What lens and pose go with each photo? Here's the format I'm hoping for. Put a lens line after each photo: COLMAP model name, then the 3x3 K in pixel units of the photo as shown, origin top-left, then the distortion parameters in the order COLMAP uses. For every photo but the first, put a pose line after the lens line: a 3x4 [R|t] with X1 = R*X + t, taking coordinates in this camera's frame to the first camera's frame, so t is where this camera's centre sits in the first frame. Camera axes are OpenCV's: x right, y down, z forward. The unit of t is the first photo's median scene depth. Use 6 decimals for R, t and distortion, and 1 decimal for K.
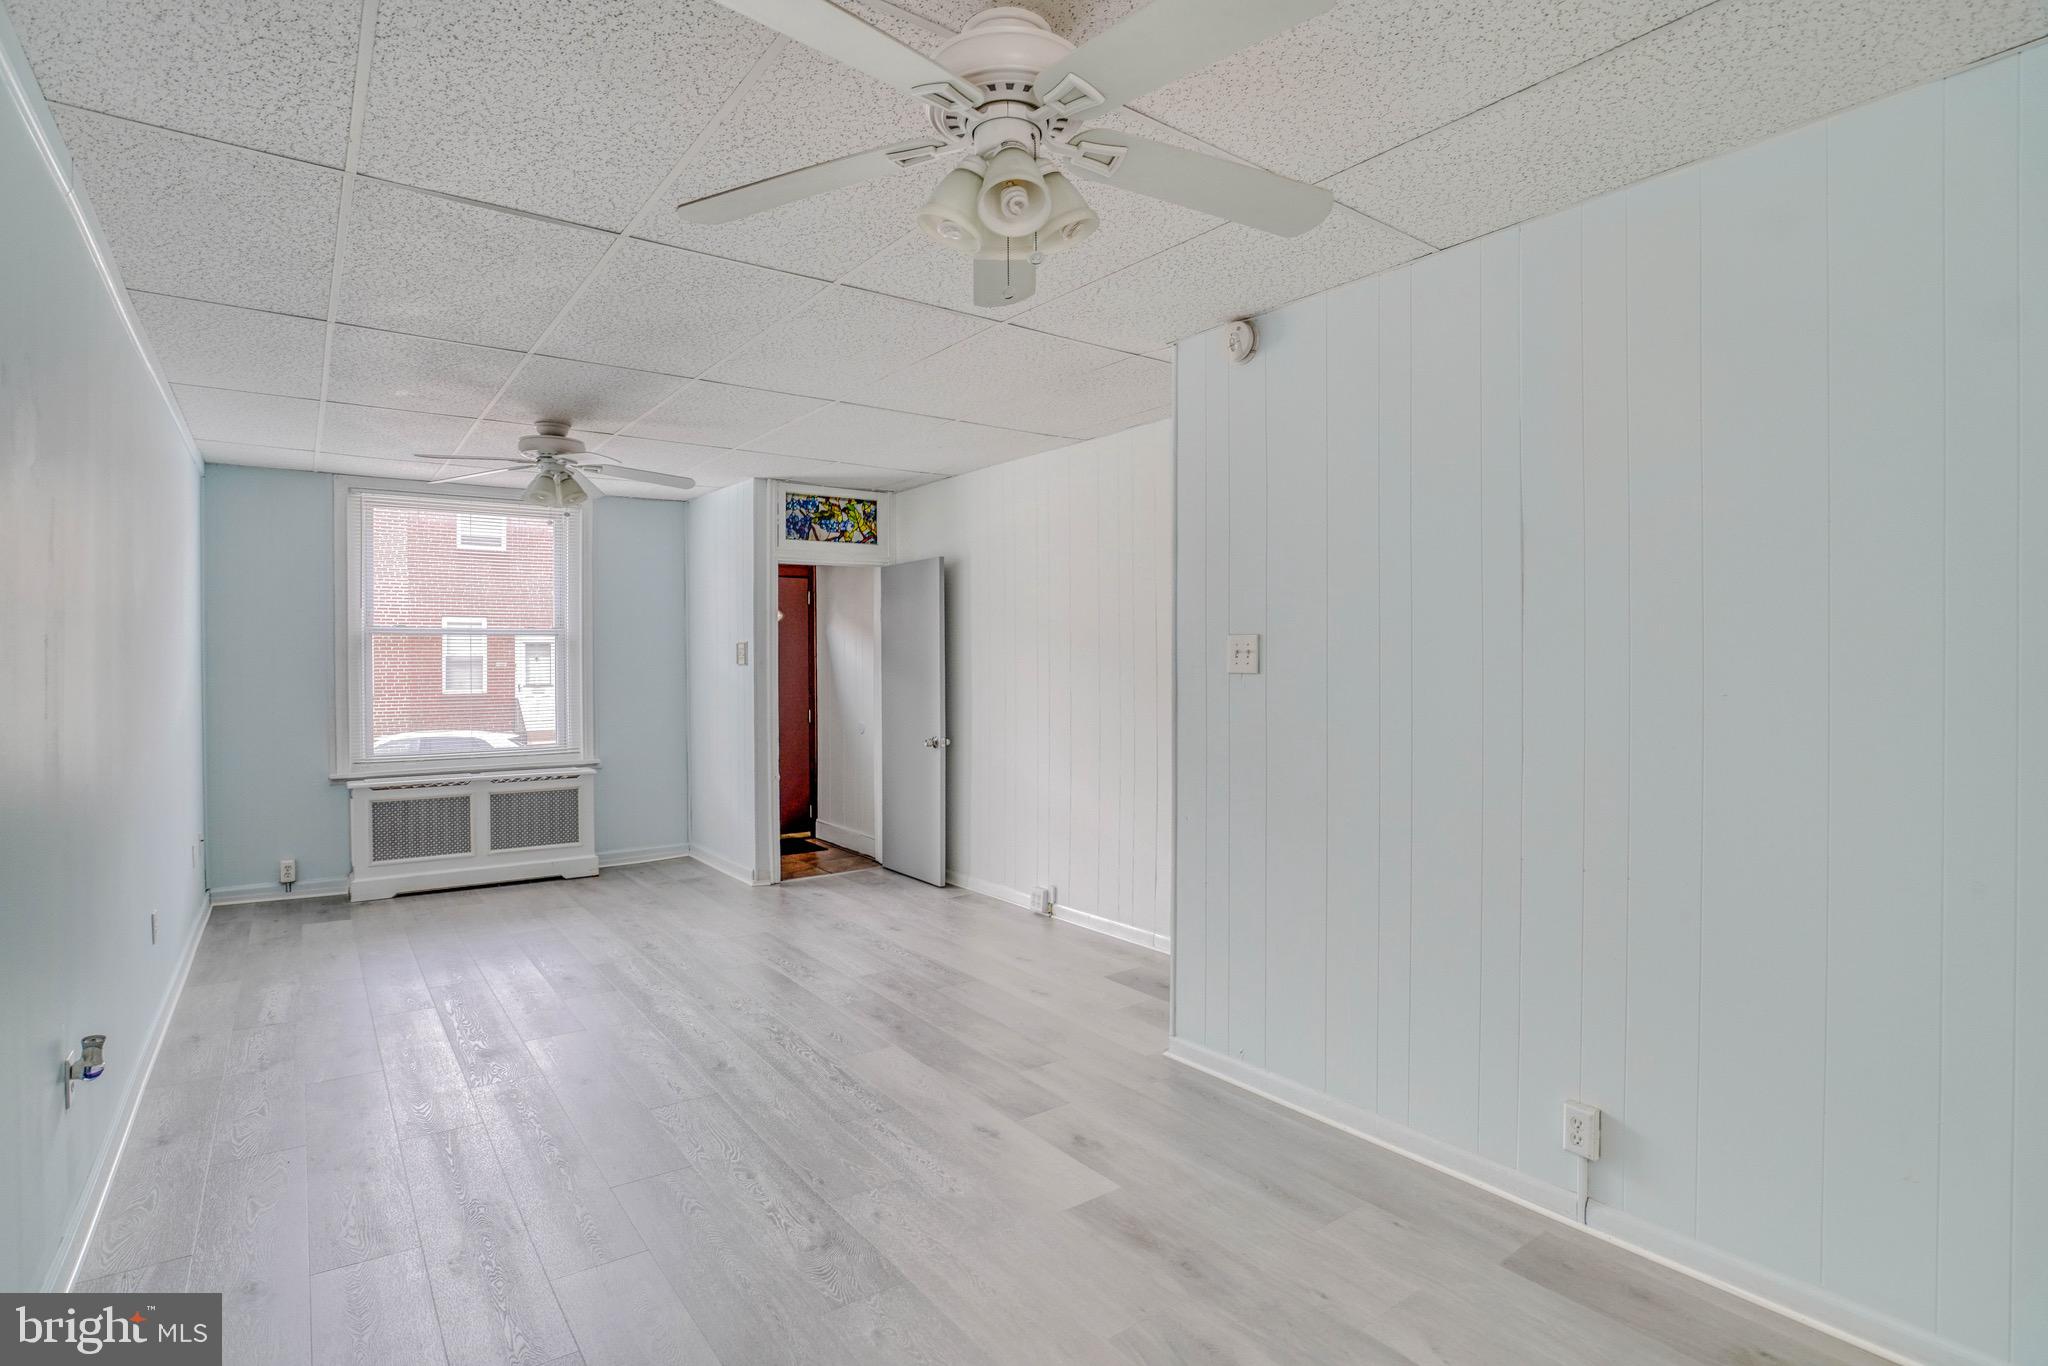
lens RADIAL K [[976.5, 0, 973.1], [0, 976.5, 691.3], [0, 0, 1]] dist [-0.054240, 0.036259]
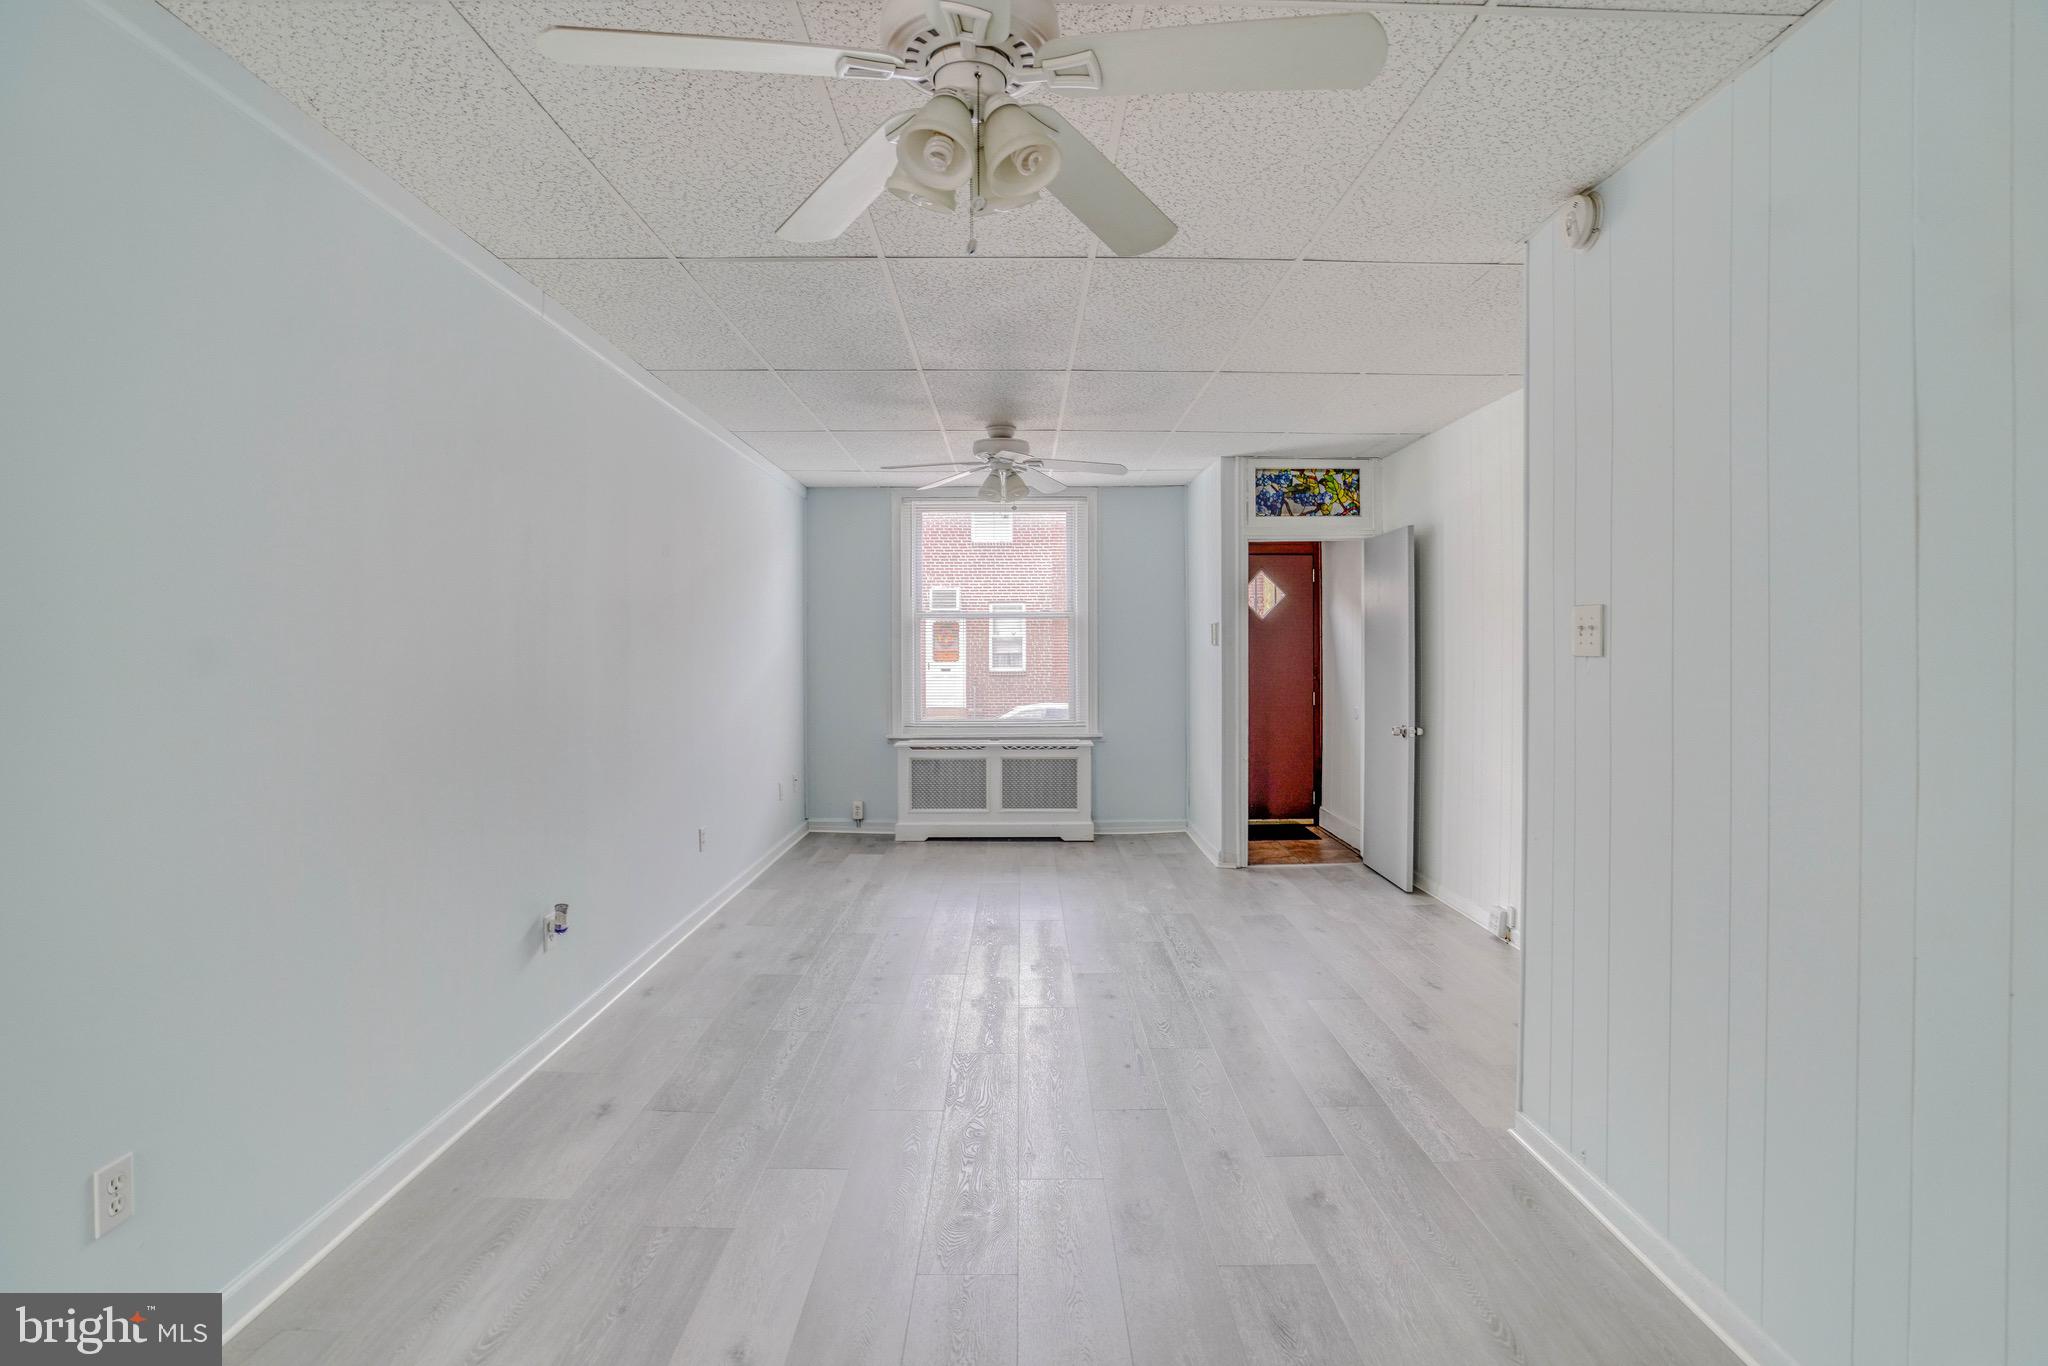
lens RADIAL K [[971.4, 0, 1029.3], [0, 971.4, 670.6], [0, 0, 1]] dist [-0.058004, 0.024340]
pose [[0.840450, 0.015132, -0.541678, 0.143753], [-0.015924, 0.999868, 0.003225, -0.001203], [0.541656, 0.005915, 0.840580, 0.061383]]
